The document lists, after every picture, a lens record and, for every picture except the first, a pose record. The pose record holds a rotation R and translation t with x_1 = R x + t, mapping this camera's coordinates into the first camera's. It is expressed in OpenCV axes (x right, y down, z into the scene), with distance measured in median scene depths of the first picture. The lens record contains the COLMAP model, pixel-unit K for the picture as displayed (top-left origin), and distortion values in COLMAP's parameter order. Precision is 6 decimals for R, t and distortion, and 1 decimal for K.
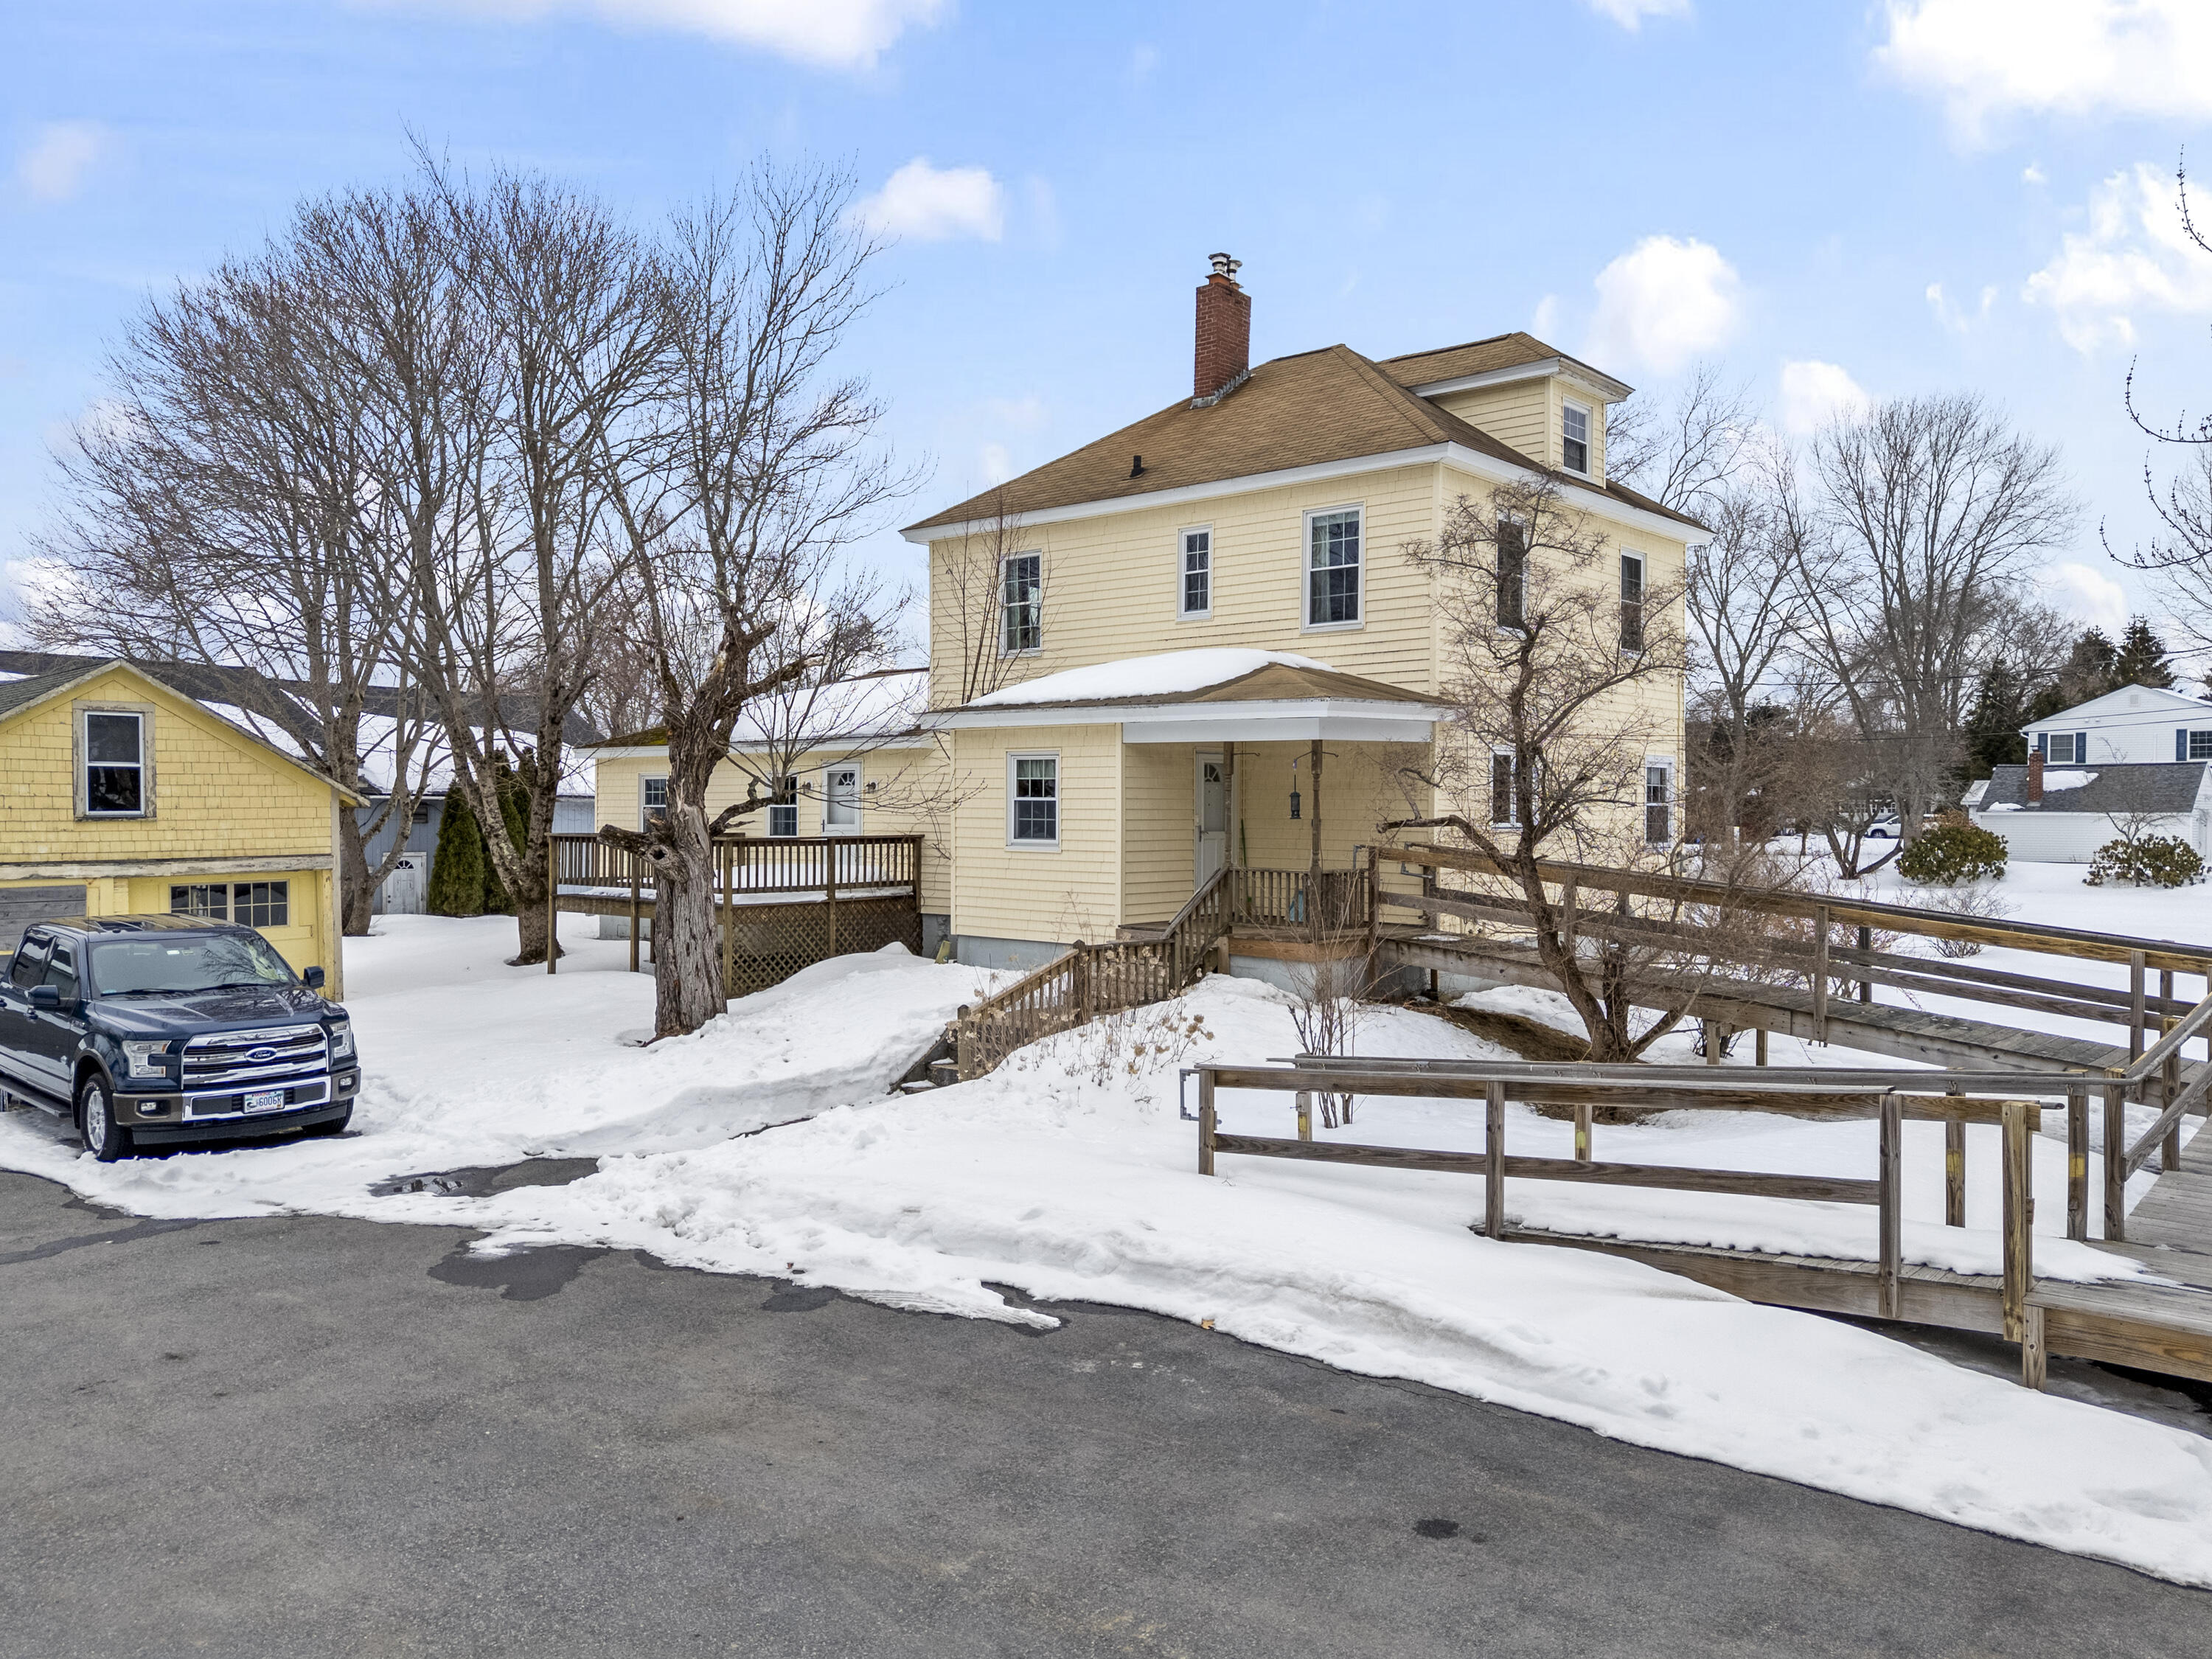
lens RADIAL K [[1635.5, 0, 1093.0], [0, 1635.5, 832.0], [0, 0, 1]] dist [0.080022, -0.065357]
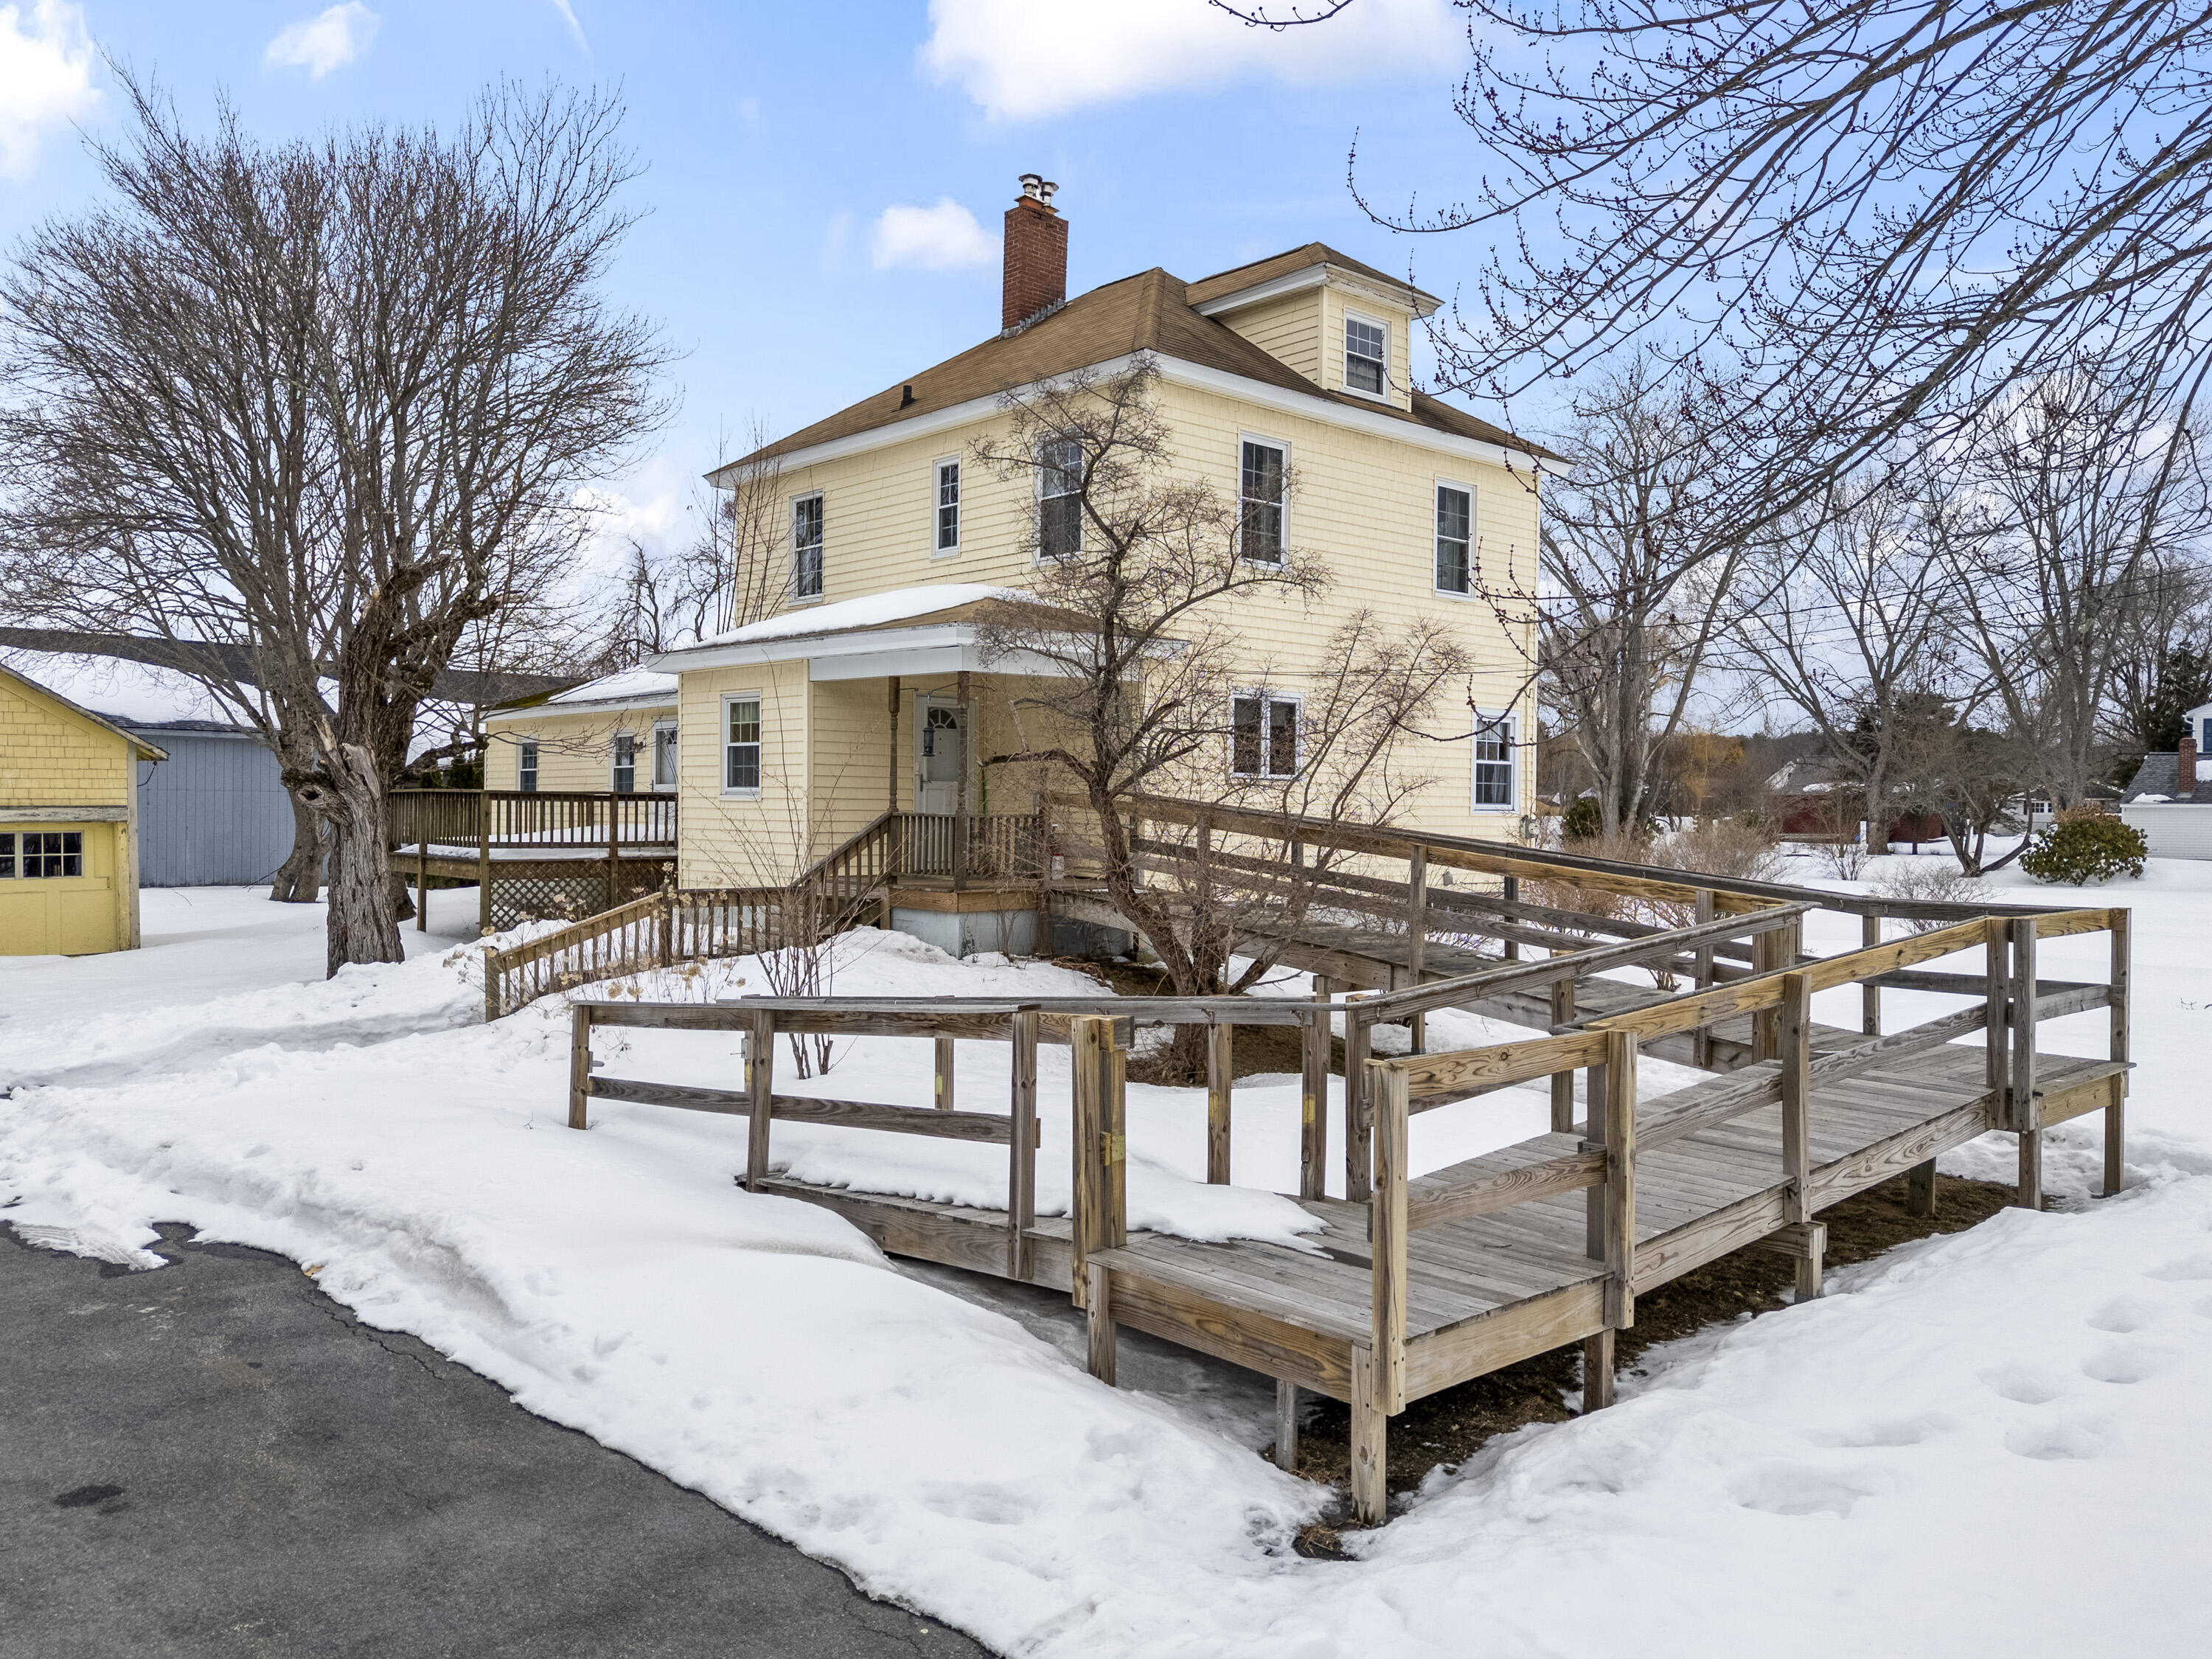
lens RADIAL K [[1635.5, 0, 1096.6], [0, 1635.5, 848.9], [0, 0, 1]] dist [0.080022, -0.065357]
pose [[0.992450, 0.008684, -0.122343, 0.279437], [-0.007843, 0.999942, 0.007357, 0.030995], [0.122400, -0.006342, 0.992461, 0.083468]]
